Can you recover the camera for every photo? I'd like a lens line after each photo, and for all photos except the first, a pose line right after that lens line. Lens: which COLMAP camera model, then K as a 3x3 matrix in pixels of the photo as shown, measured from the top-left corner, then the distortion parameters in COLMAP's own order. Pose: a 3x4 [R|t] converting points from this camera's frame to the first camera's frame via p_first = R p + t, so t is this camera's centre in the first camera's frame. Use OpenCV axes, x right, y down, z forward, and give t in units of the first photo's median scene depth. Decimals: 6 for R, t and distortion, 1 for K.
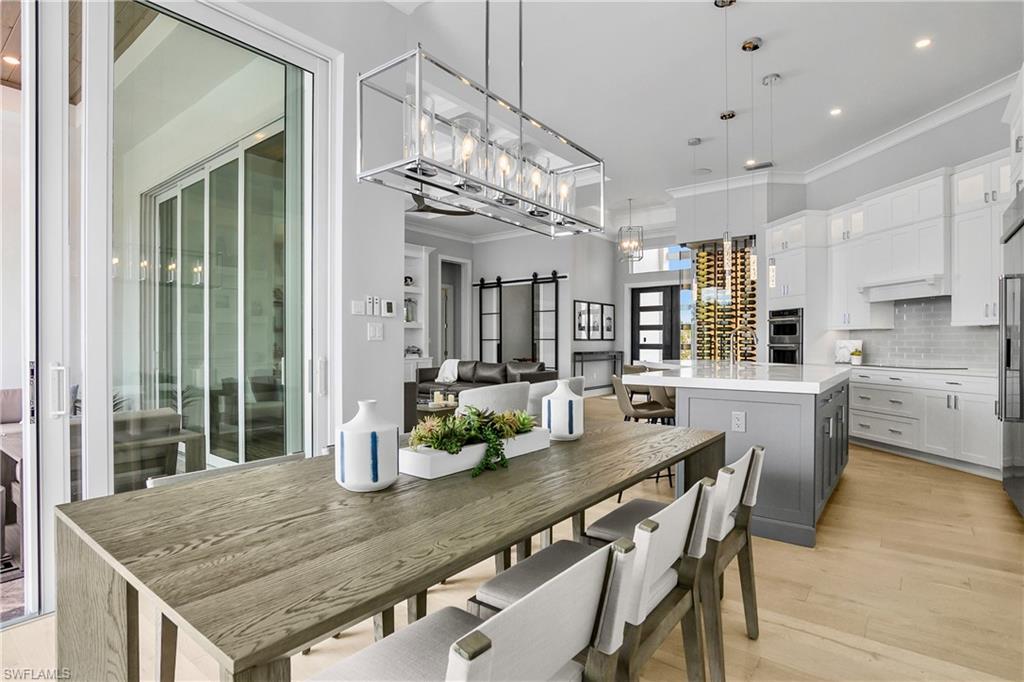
lens RADIAL K [[511.7, 0, 513.7], [0, 511.7, 344.4], [0, 0, 1]] dist [-0.010443, -0.000581]
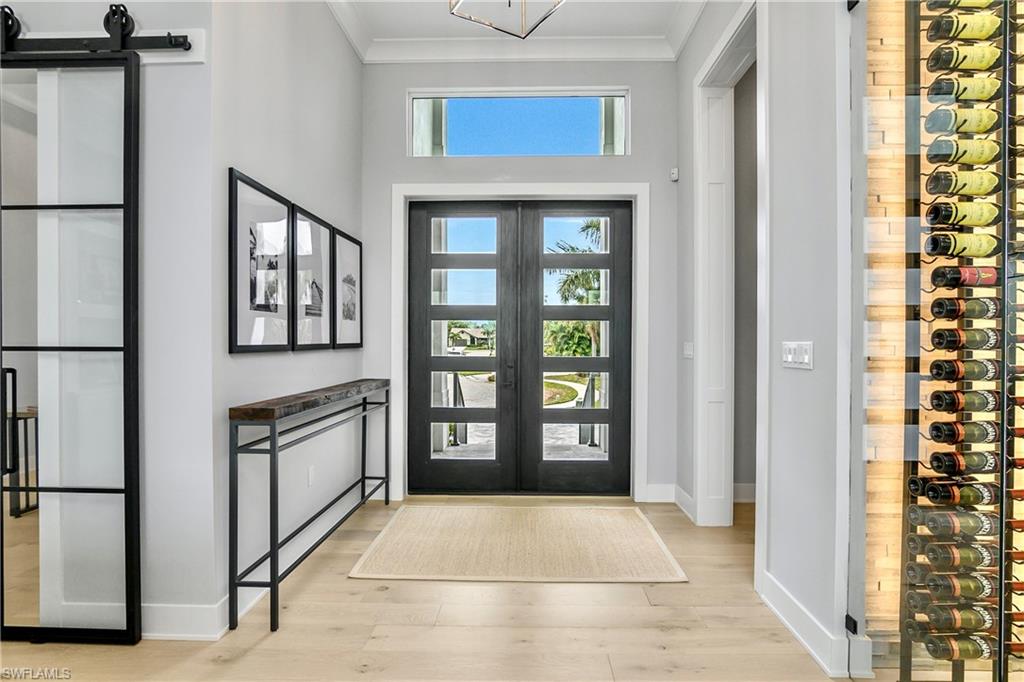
lens RADIAL K [[511.7, 0, 517.6], [0, 511.7, 346.2], [0, 0, 1]] dist [-0.010443, -0.000581]
pose [[0.799681, -0.005125, 0.600404, 0.082536], [0.002084, 0.999981, 0.005761, -0.011400], [-0.600422, -0.003356, 0.799676, 0.726257]]
